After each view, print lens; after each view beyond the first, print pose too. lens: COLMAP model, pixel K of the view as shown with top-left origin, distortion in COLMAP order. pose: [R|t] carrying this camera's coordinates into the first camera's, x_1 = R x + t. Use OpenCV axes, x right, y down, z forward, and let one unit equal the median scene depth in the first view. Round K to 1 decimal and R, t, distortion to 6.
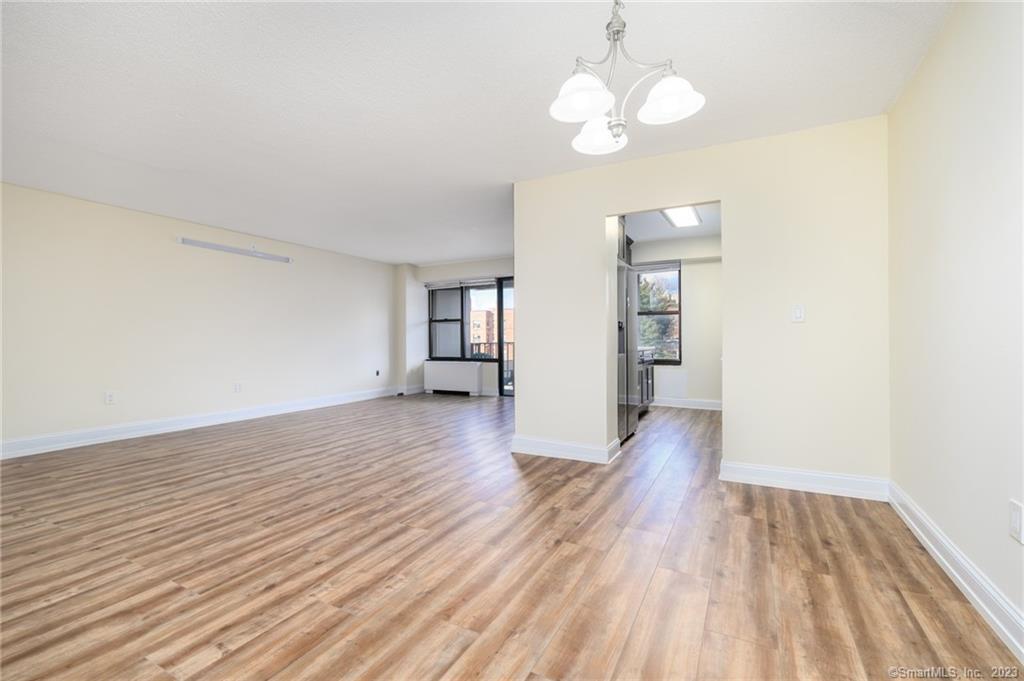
lens RADIAL K [[450.2, 0, 508.7], [0, 450.2, 338.4], [0, 0, 1]] dist [0.001025, -0.000510]
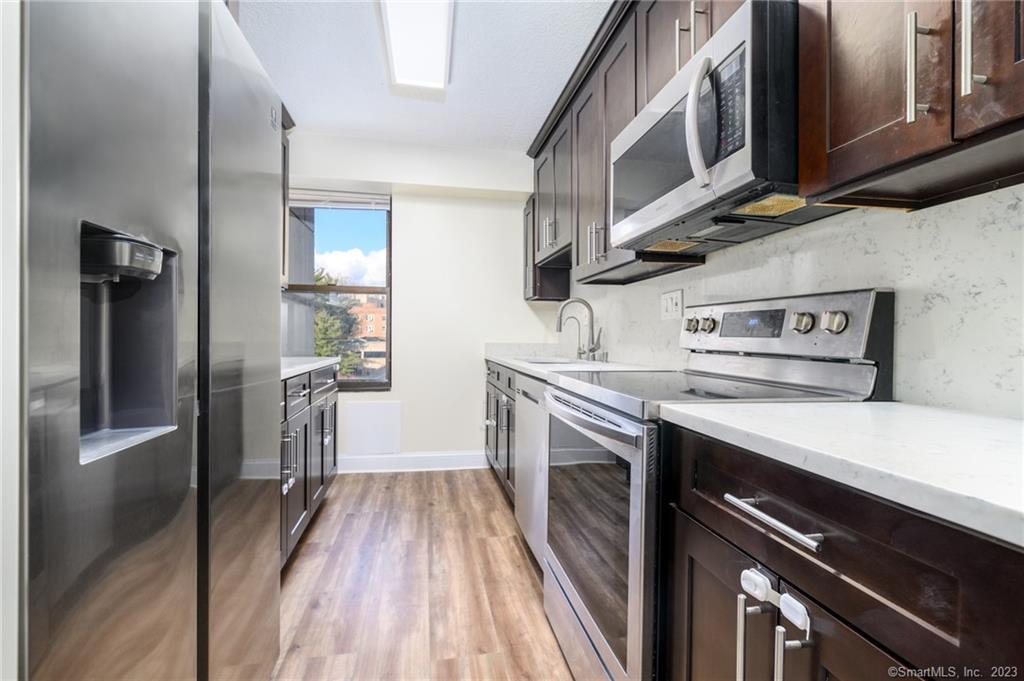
lens RADIAL K [[450.2, 0, 508.7], [0, 450.2, 338.4], [0, 0, 1]] dist [0.001025, -0.000510]
pose [[0.779369, 0.010244, 0.626482, 0.479050], [-0.010856, 0.999937, -0.002845, -0.006462], [-0.626471, -0.004584, 0.779431, 1.501087]]
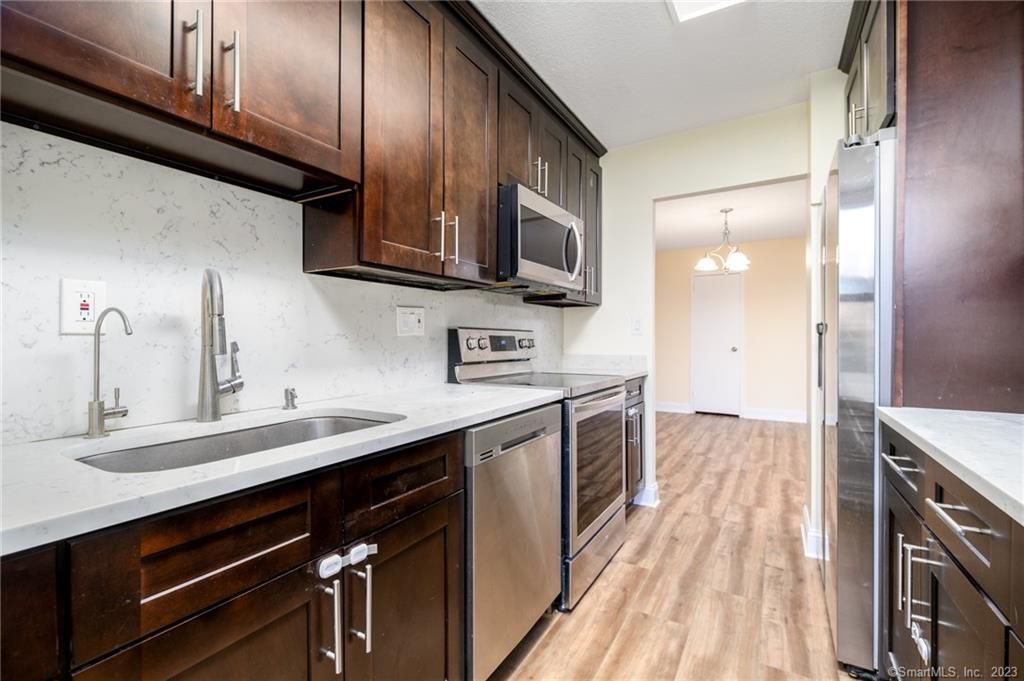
lens RADIAL K [[450.2, 0, 508.7], [0, 450.2, 338.4], [0, 0, 1]] dist [0.001025, -0.000510]
pose [[-0.998638, 0.007758, 0.051599, 1.075495], [0.007876, 0.999967, 0.002094, -0.046645], [-0.051581, 0.002497, -0.998666, 2.876279]]
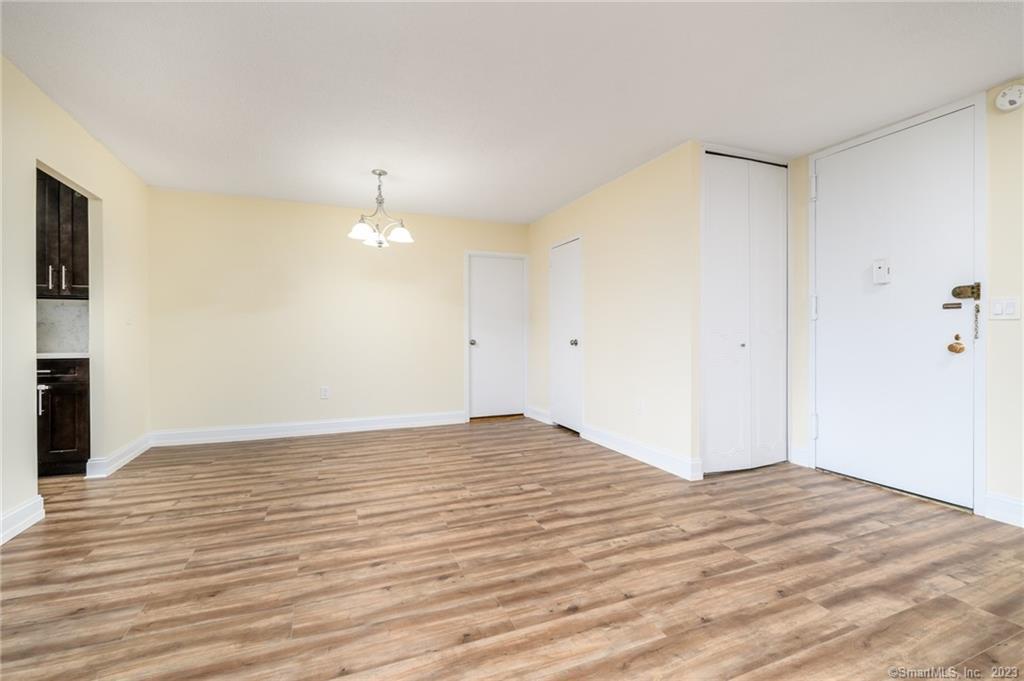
lens RADIAL K [[450.2, 0, 508.7], [0, 450.2, 338.4], [0, 0, 1]] dist [0.001025, -0.000510]
pose [[-0.779767, 0.002596, 0.626065, -1.281009], [0.005475, 0.999981, 0.002672, 0.007999], [-0.626046, 0.005511, -0.779767, 1.793493]]
